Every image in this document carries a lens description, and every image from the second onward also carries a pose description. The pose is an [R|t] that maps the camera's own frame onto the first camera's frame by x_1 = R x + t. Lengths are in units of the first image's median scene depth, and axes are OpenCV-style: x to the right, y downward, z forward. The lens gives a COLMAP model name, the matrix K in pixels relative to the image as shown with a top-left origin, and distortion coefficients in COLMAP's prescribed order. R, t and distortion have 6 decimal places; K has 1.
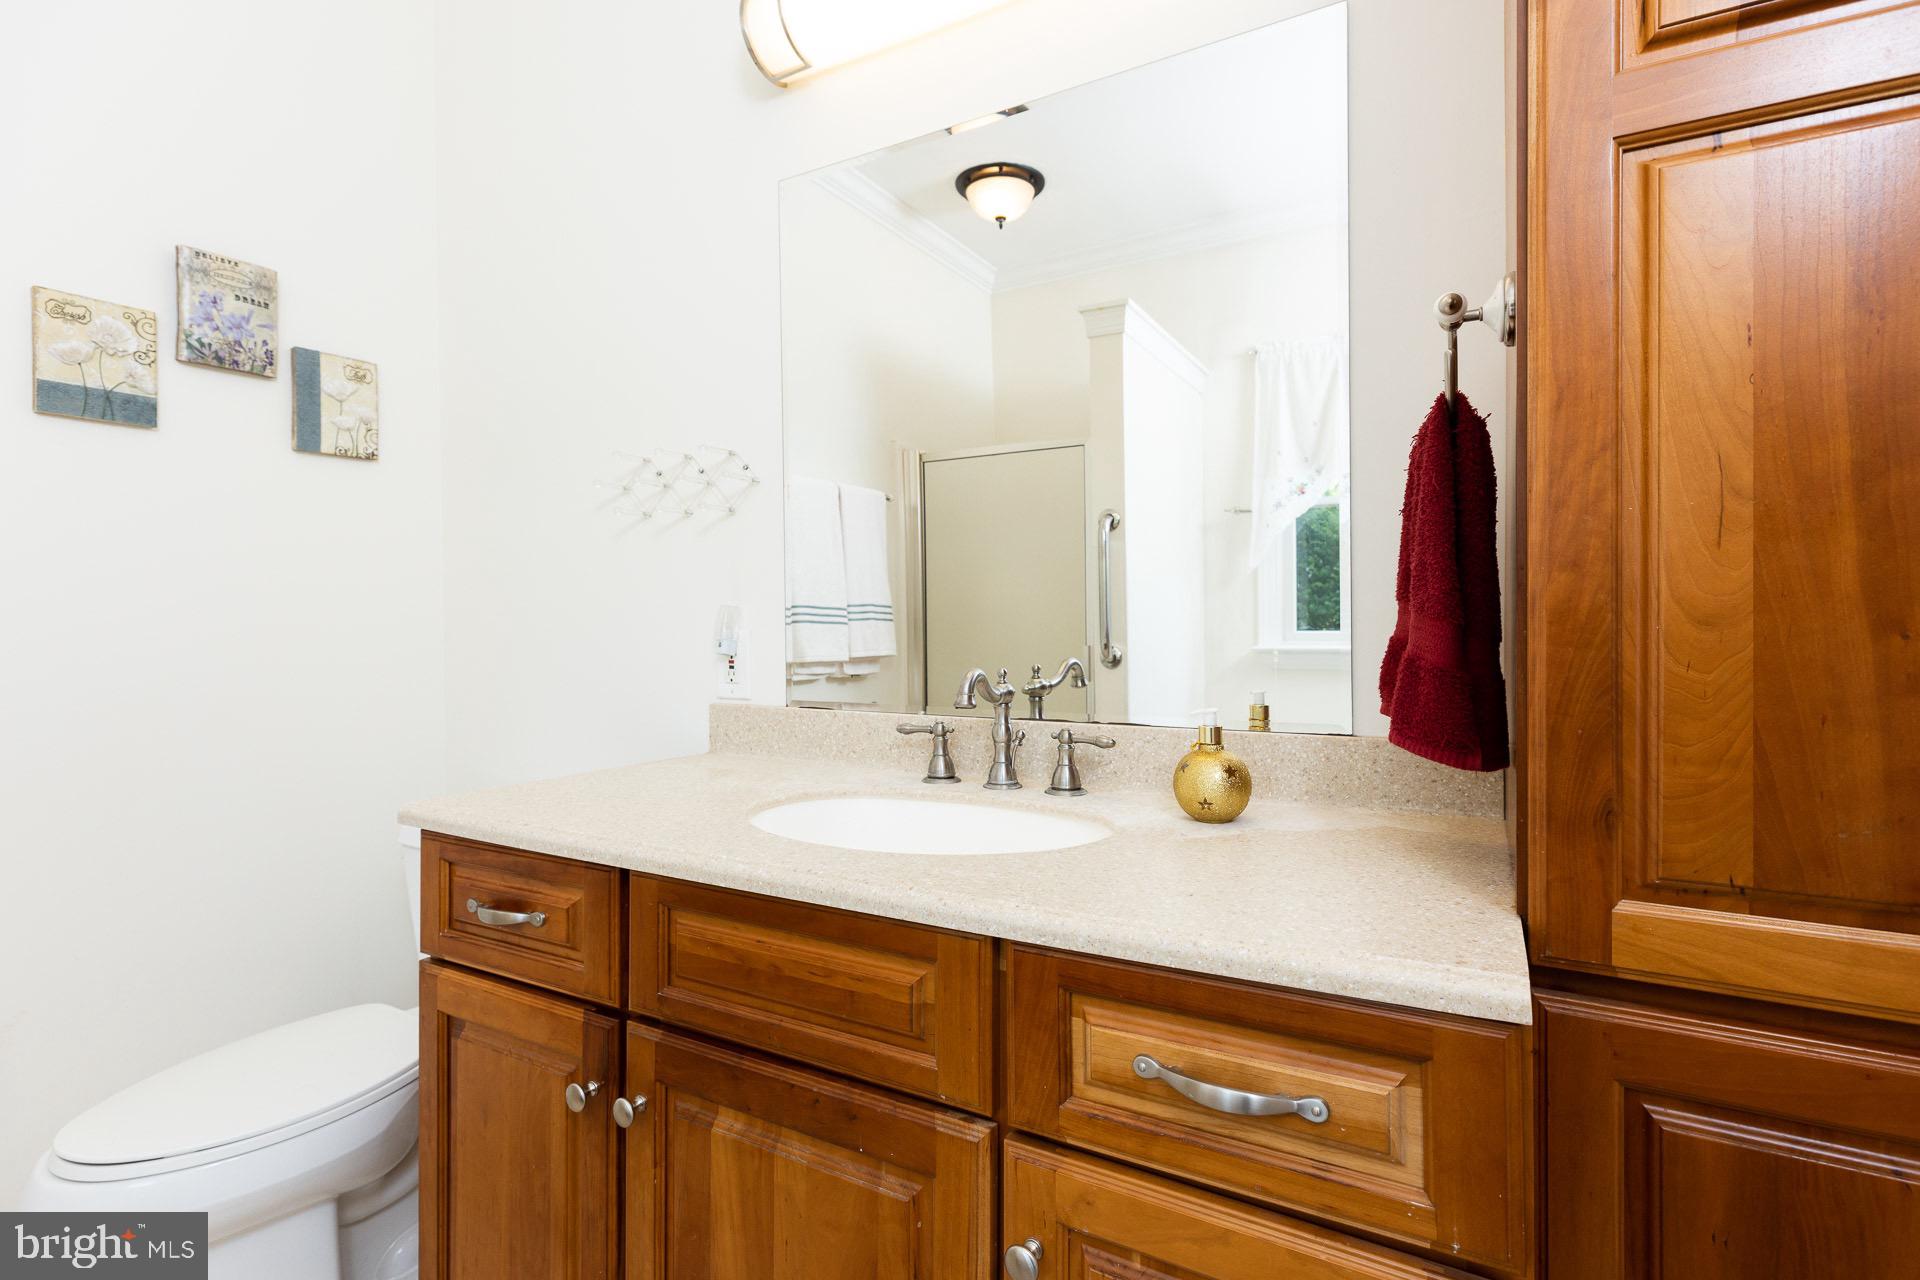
lens RADIAL K [[896.6, 0, 960.0], [0, 896.6, 640.0], [0, 0, 1]] dist [0.001609, 0.000104]
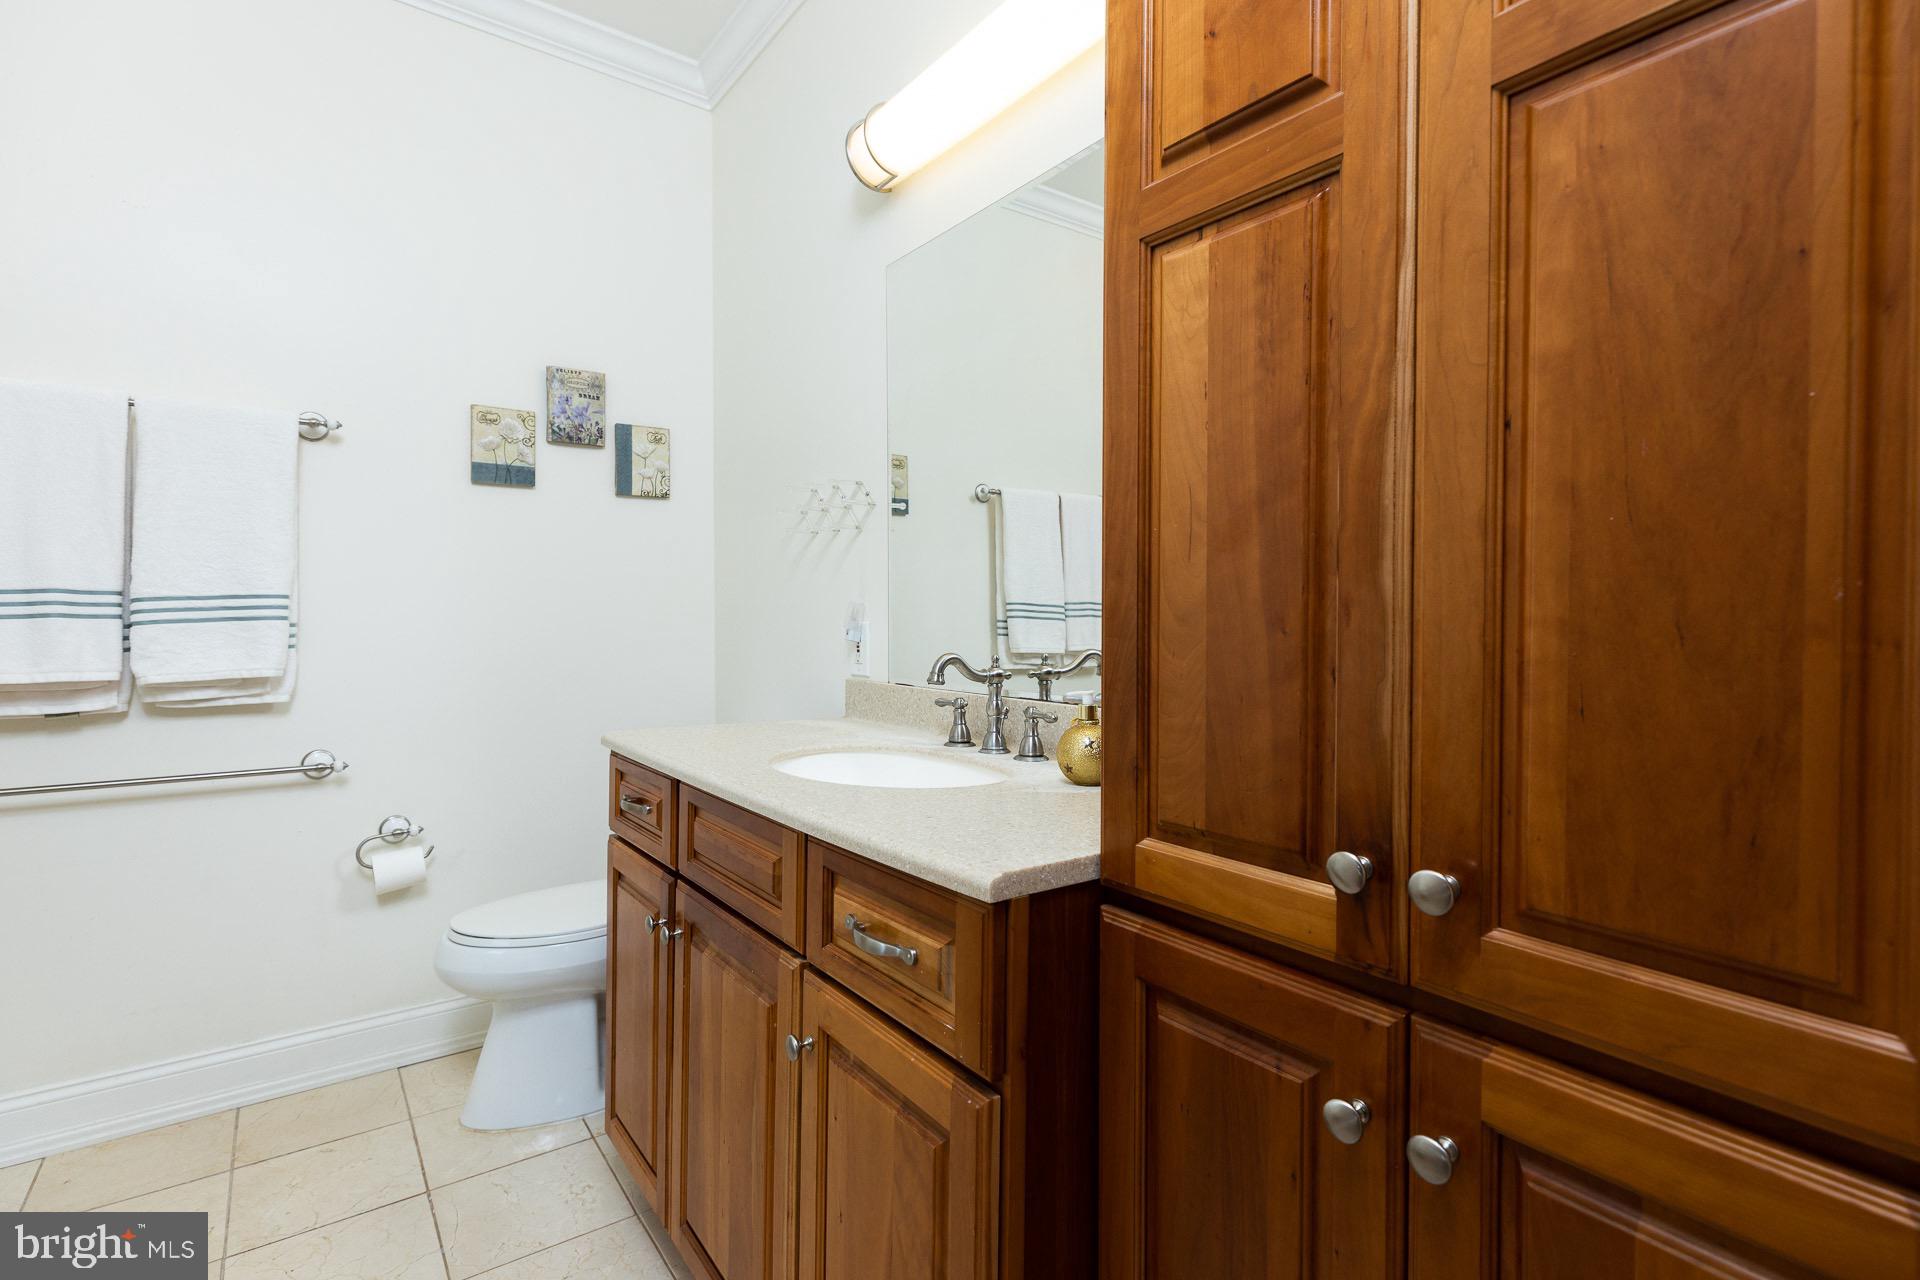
lens RADIAL K [[896.6, 0, 960.0], [0, 896.6, 640.0], [0, 0, 1]] dist [0.001609, 0.000104]
pose [[0.912502, 0.019226, -0.408619, 0.423648], [-0.017362, 0.999815, 0.008269, 0.001626], [0.408703, -0.000451, 0.912667, -0.111460]]
